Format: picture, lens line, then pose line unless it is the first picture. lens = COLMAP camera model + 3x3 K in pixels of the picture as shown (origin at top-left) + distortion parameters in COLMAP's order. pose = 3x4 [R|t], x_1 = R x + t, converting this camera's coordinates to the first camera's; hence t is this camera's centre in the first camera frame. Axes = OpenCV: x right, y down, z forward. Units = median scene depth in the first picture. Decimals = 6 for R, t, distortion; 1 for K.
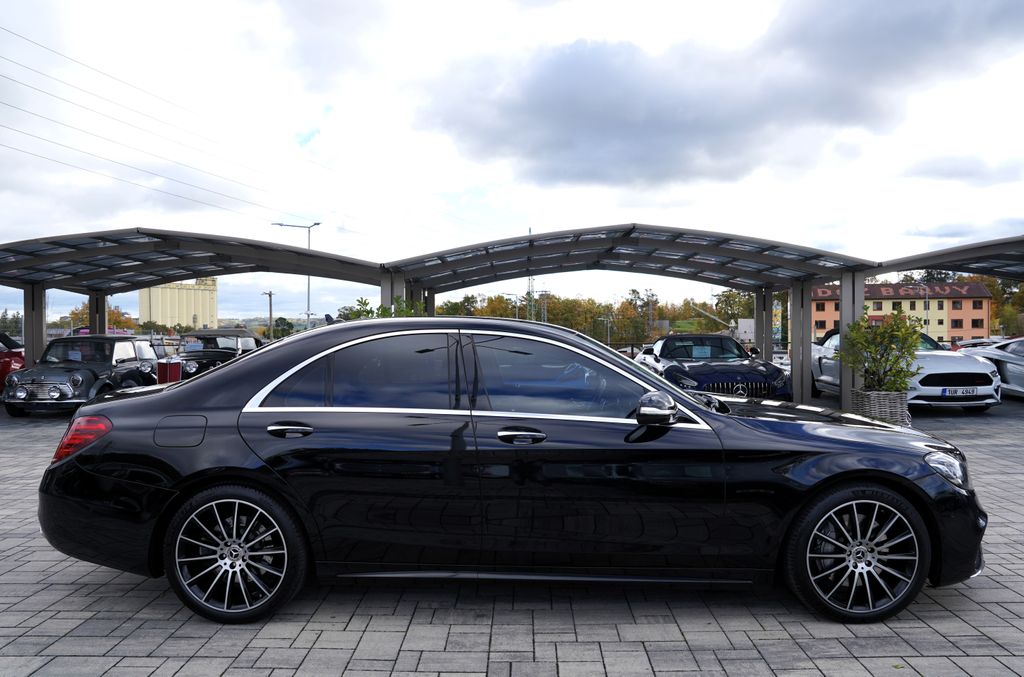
lens RADIAL K [[731.9, 0, 512.0], [0, 731.9, 338.5], [0, 0, 1]] dist [-0.003087, 0.004988]
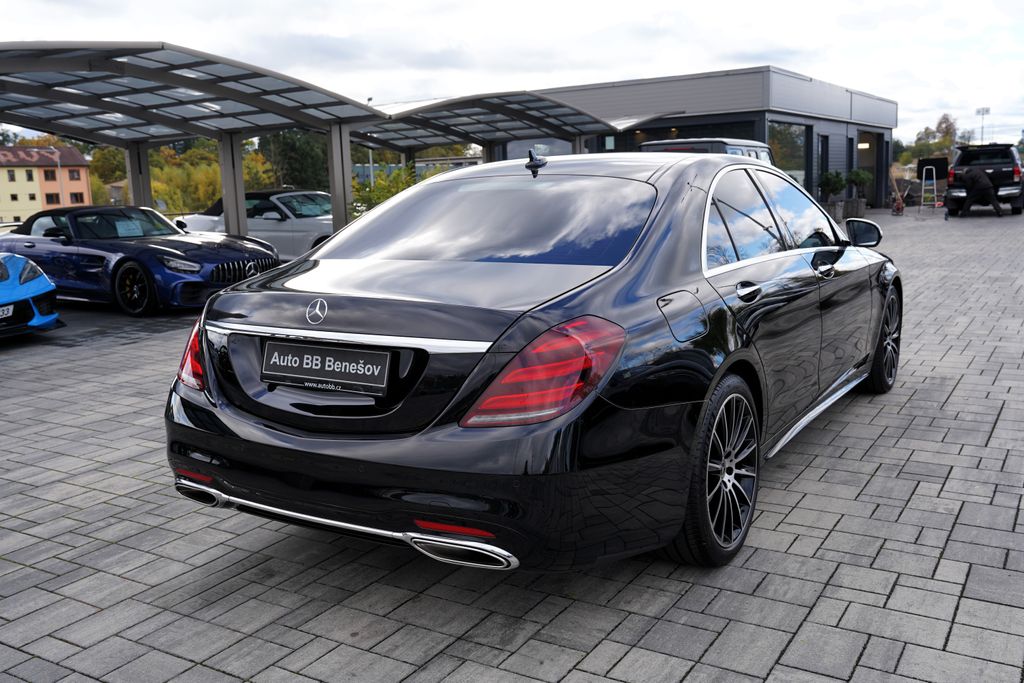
lens RADIAL K [[932.3, 0, 509.5], [0, 932.3, 340.2], [0, 0, 1]] dist [-0.044364, 0.179757]
pose [[0.513993, -0.163009, 0.842163, -1.256161], [0.055081, 0.986024, 0.157237, 0.008325], [-0.856024, -0.034431, 0.515788, 0.710539]]
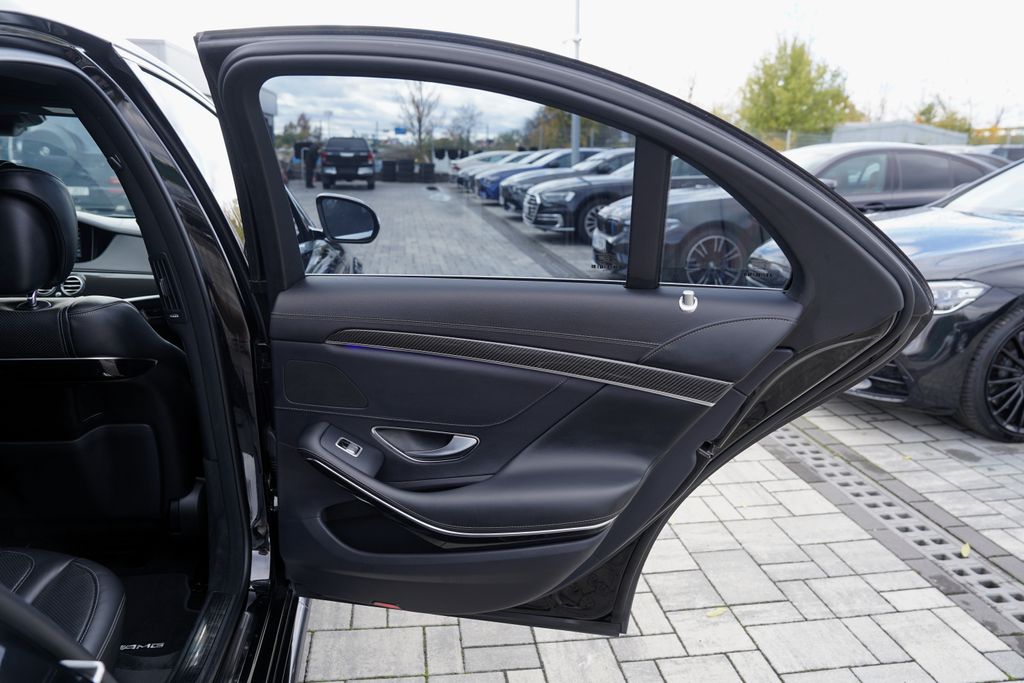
lens RADIAL K [[720.2, 0, 509.3], [0, 720.2, 340.1], [0, 0, 1]] dist [-0.097919, 0.076996]
pose [[-0.160775, -0.250823, 0.954588, -0.448451], [-0.010206, 0.967541, 0.252508, 0.039388], [-0.986938, 0.030854, -0.158116, 0.933715]]
